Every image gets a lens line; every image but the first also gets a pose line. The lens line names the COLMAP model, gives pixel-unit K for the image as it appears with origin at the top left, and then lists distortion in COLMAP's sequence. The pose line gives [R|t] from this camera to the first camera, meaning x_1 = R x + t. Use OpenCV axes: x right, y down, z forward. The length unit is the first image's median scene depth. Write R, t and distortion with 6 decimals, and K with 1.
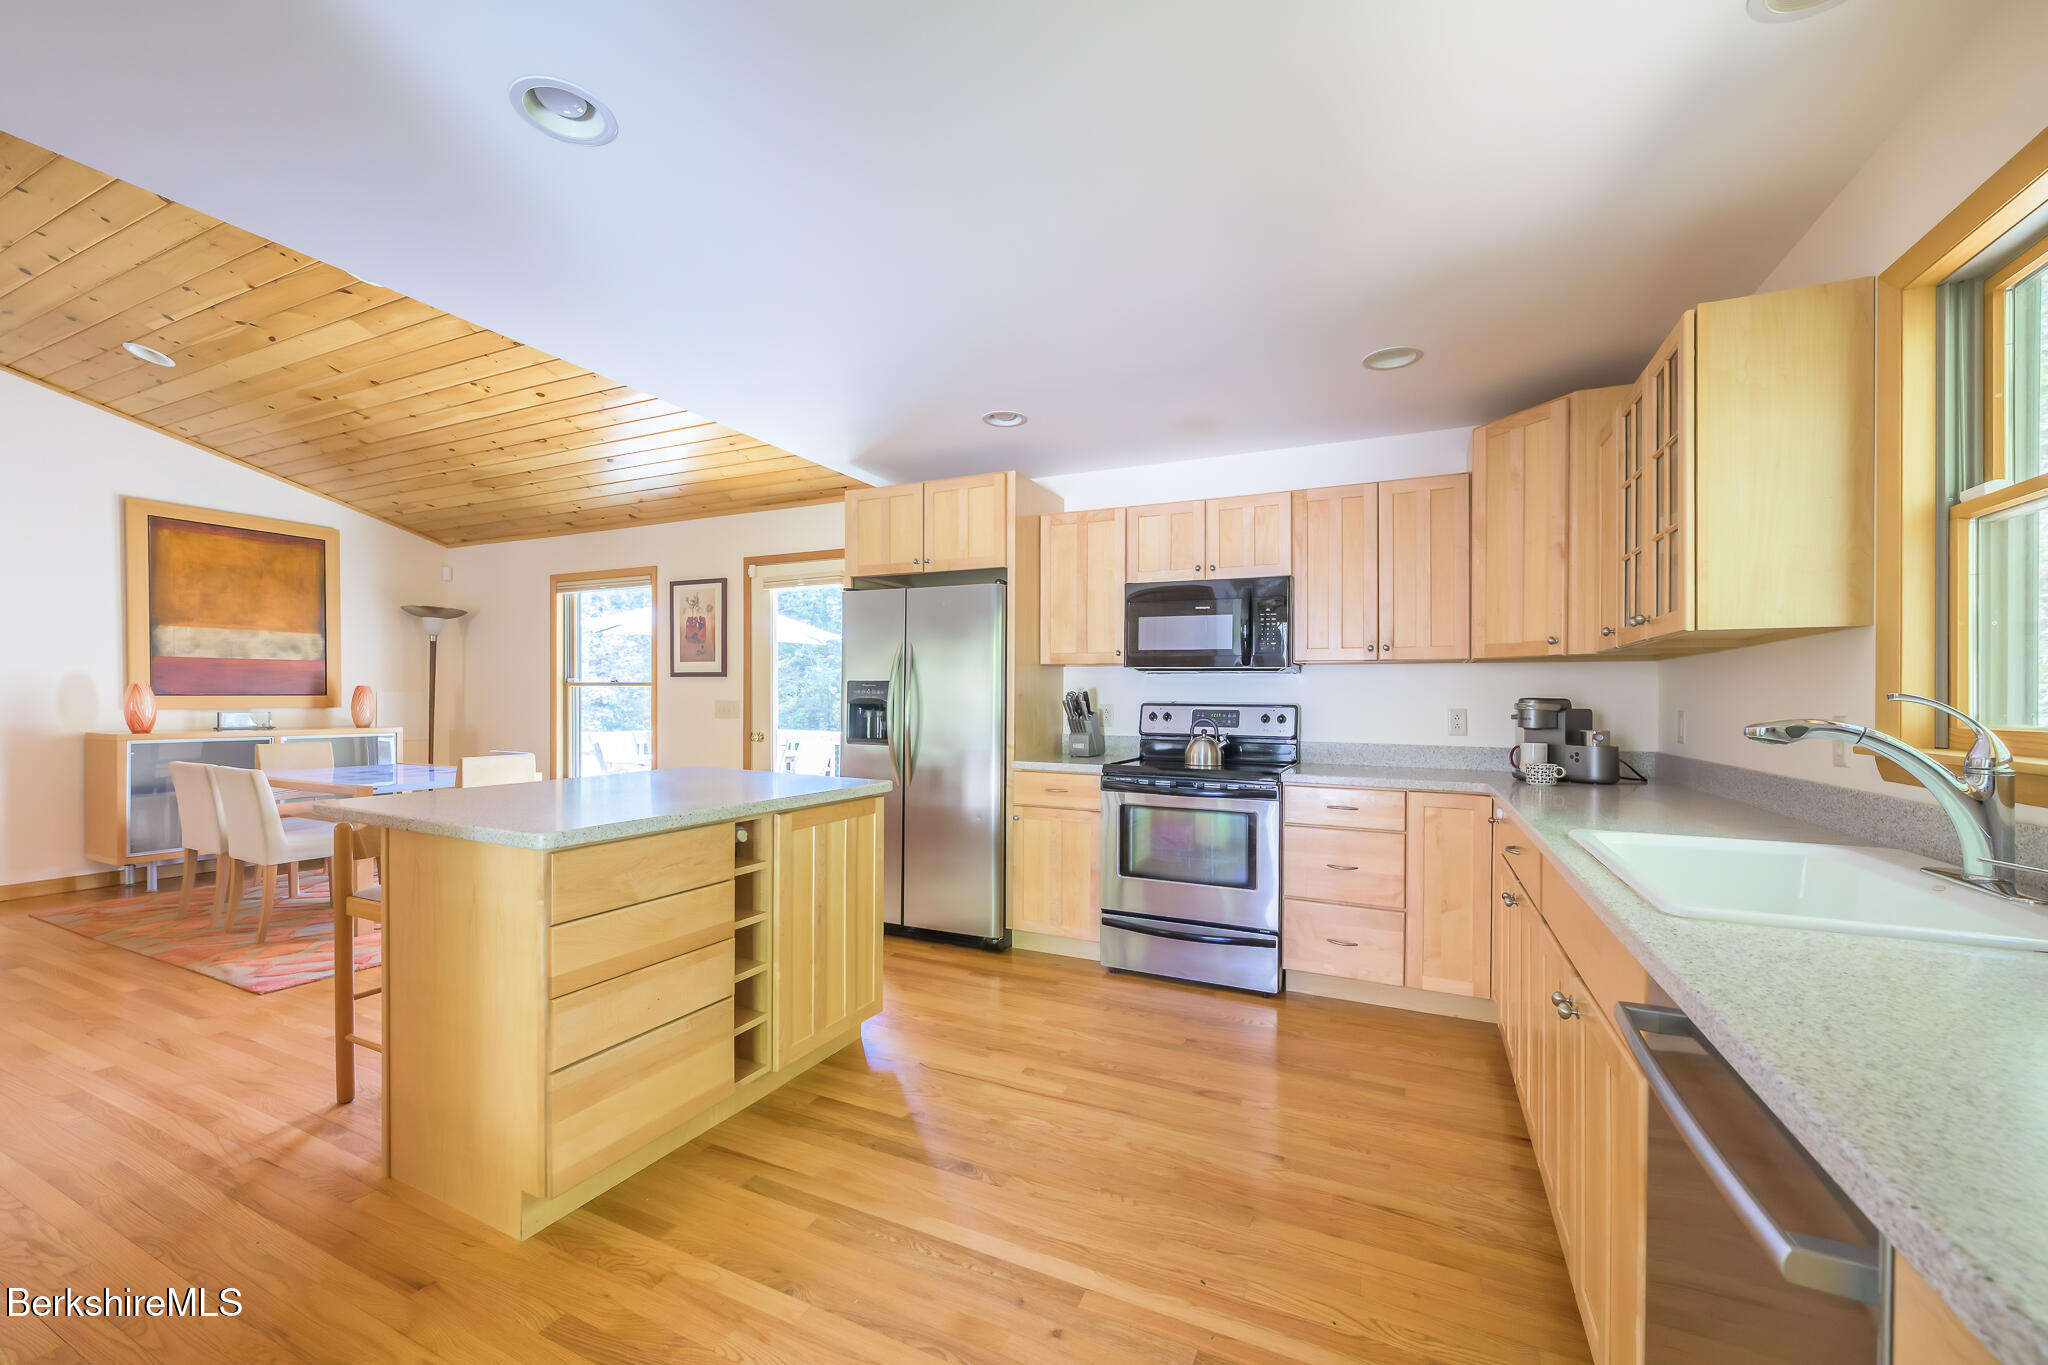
lens RADIAL K [[818.5, 0, 1014.4], [0, 818.5, 698.9], [0, 0, 1]] dist [-0.000328, -0.000025]
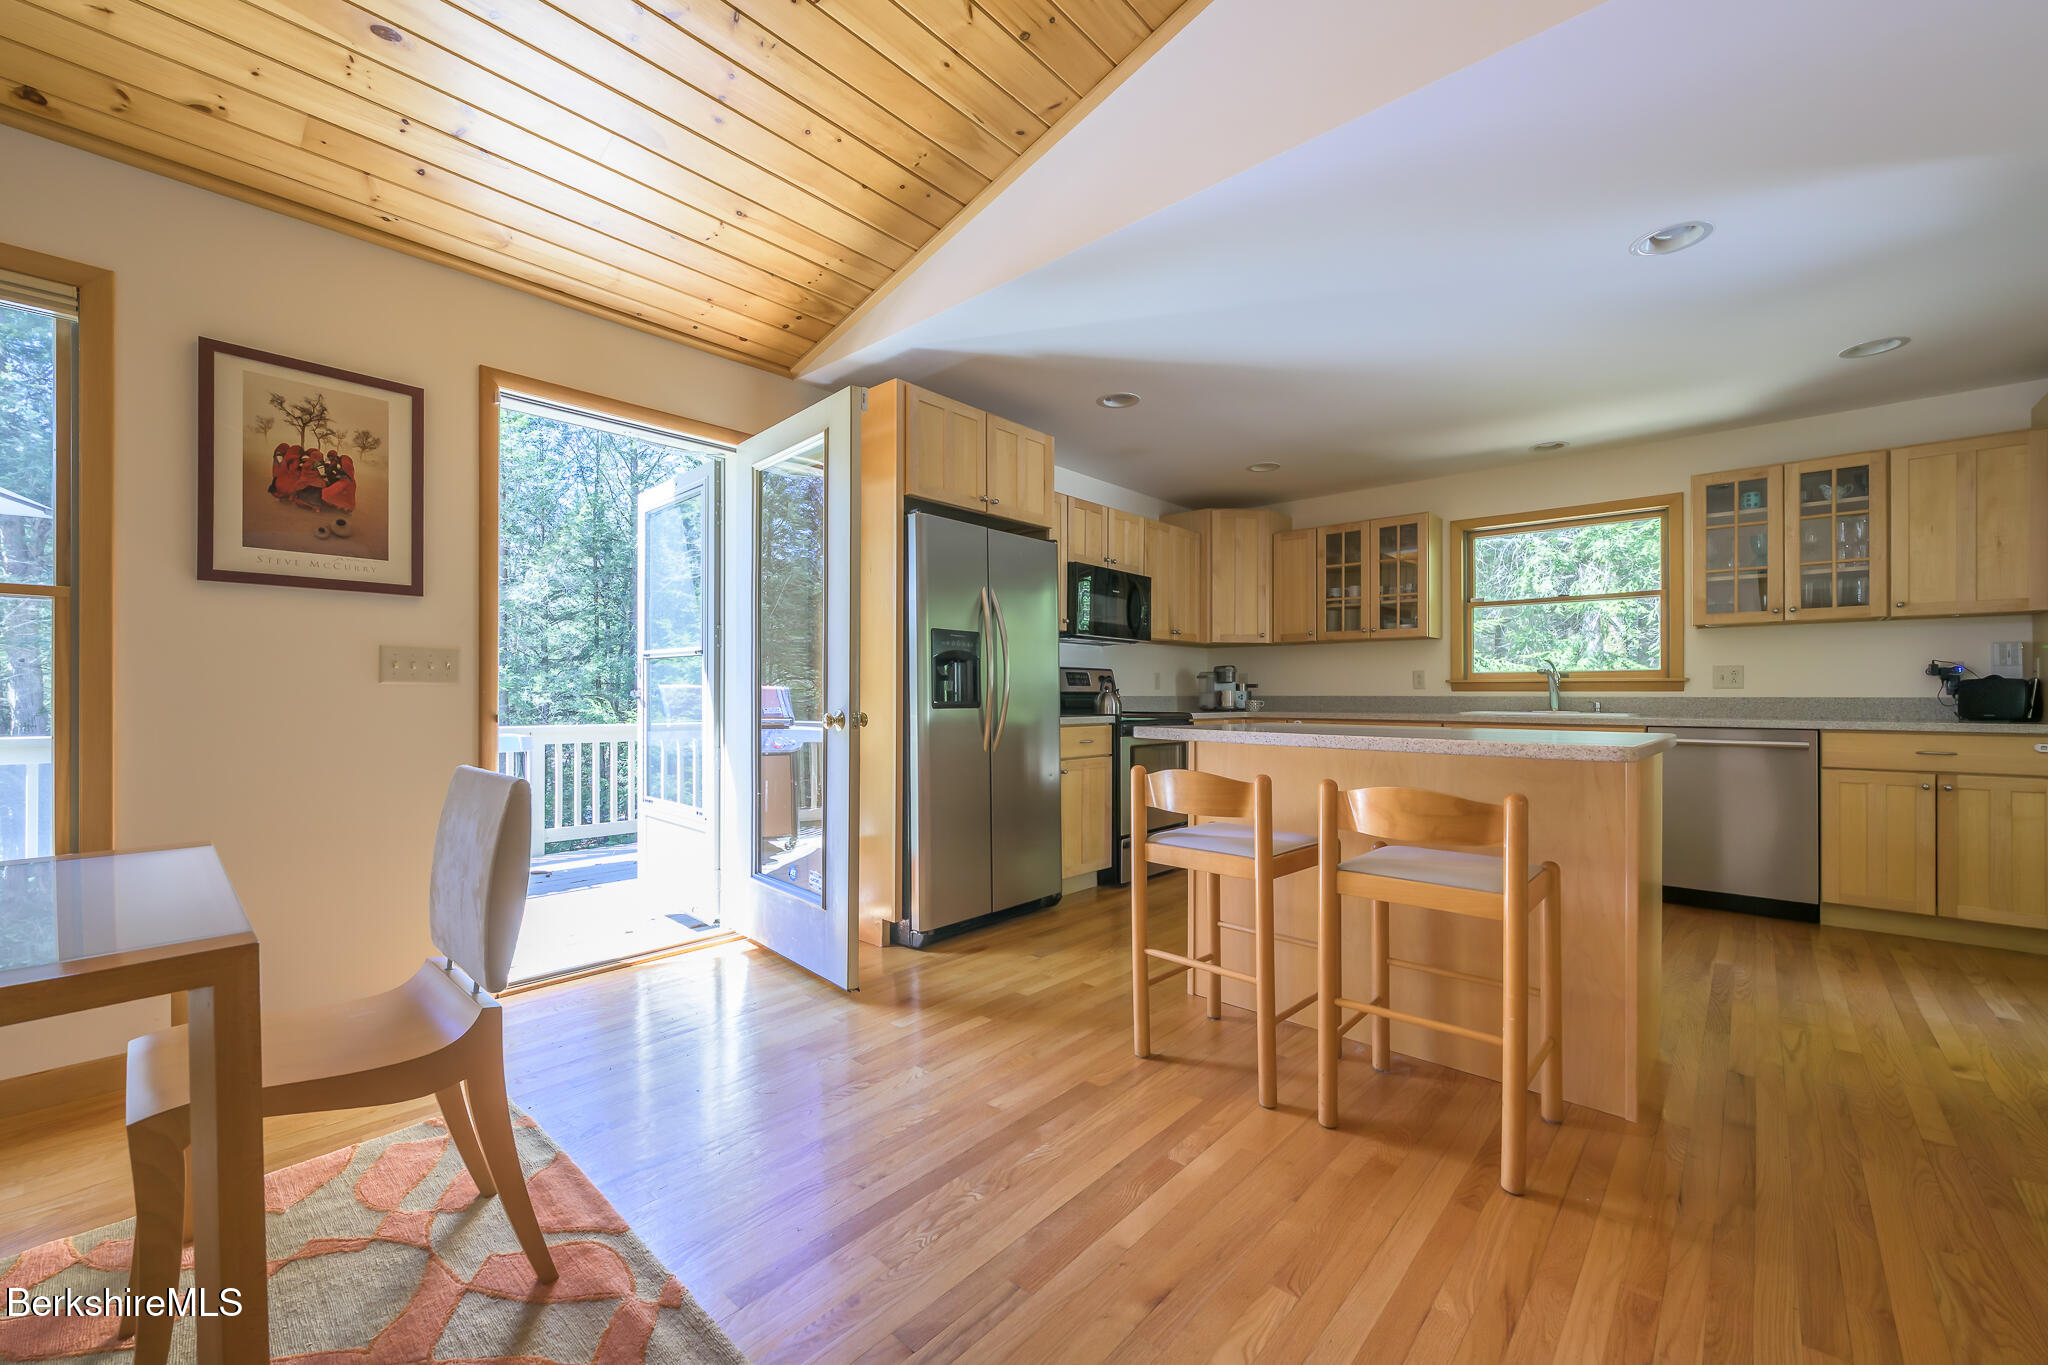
lens RADIAL K [[818.5, 0, 1022.3], [0, 818.5, 676.8], [0, 0, 1]] dist [-0.000328, -0.000025]
pose [[0.285398, 0.012398, 0.958329, -0.744154], [0.000466, 0.999914, -0.013075, 0.027906], [-0.958409, 0.004178, 0.285367, 0.551892]]
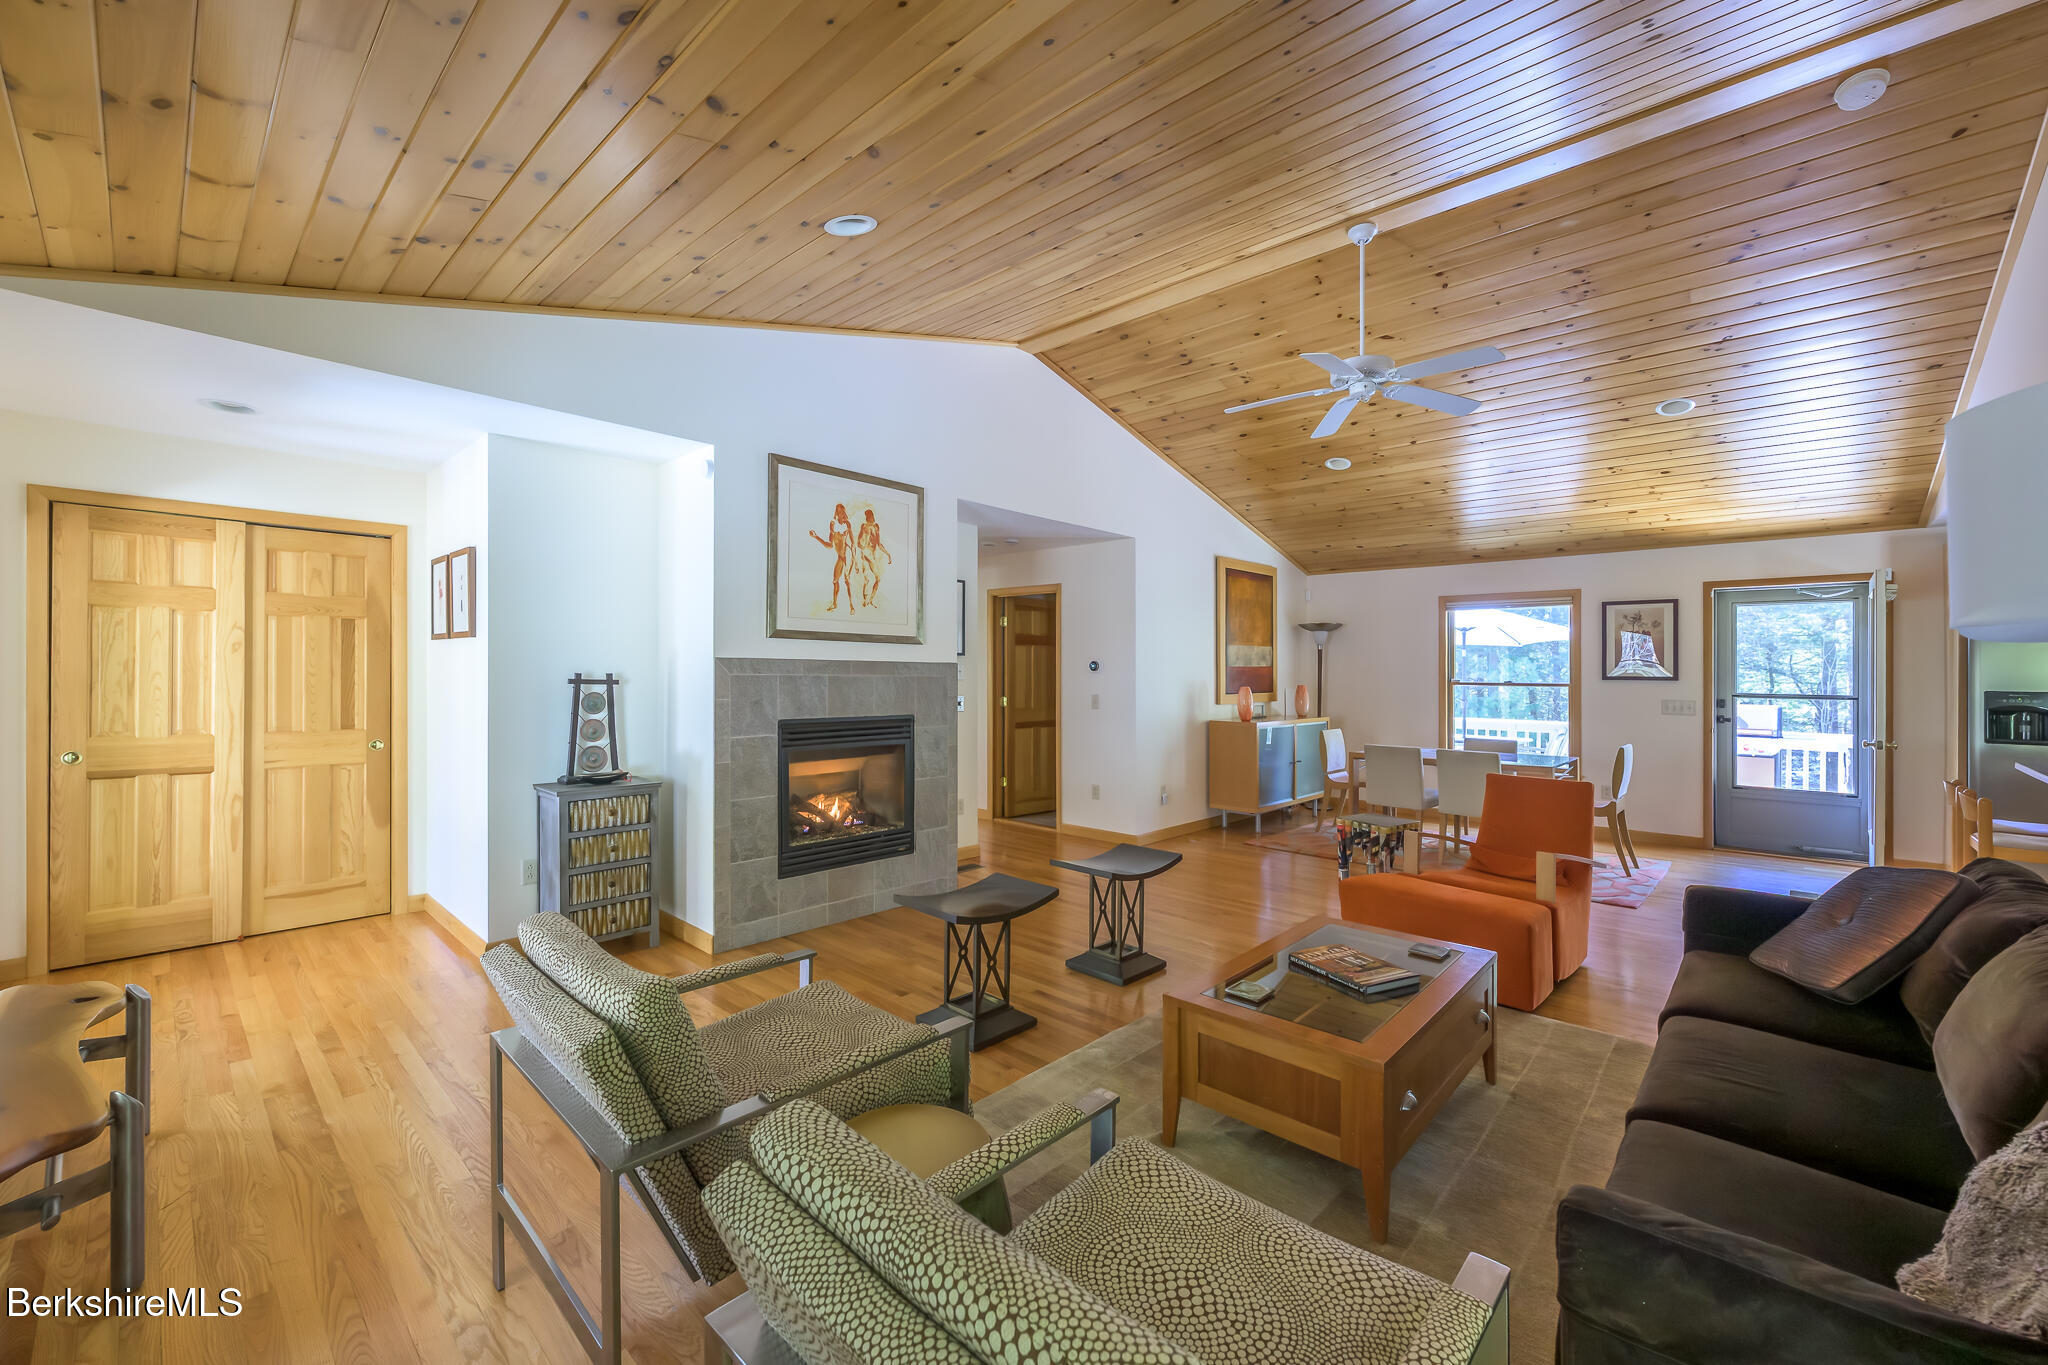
lens RADIAL K [[818.5, 0, 1018.0], [0, 818.5, 683.4], [0, 0, 1]] dist [-0.000328, -0.000025]
pose [[0.953052, 0.005342, -0.302759, -0.960991], [-0.004799, 0.999985, 0.002536, -0.022778], [0.302768, -0.000964, 0.953064, -0.472980]]
